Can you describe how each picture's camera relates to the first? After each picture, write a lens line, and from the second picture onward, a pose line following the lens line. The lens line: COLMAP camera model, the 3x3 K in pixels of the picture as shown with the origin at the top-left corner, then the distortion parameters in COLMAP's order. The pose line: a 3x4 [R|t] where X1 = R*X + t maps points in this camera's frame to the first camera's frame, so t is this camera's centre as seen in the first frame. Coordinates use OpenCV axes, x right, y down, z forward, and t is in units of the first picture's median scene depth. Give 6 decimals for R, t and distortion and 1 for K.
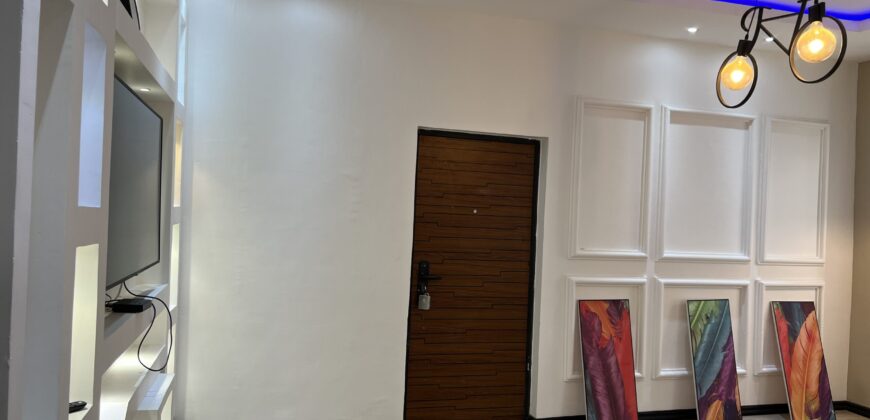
lens RADIAL K [[649.6, 0, 435.8], [0, 649.6, 210.7], [0, 0, 1]] dist [0.055199, -0.079577]
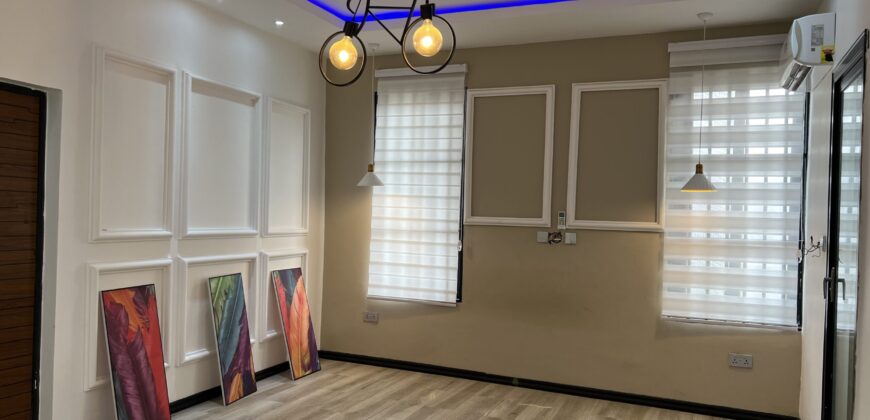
lens RADIAL K [[649.6, 0, 433.1], [0, 649.6, 214.4], [0, 0, 1]] dist [0.055199, -0.079577]
pose [[0.623027, -0.026226, 0.781761, -0.163950], [-0.006472, 0.999231, 0.038679, 0.003599], [-0.782174, -0.029158, 0.622378, 0.145459]]
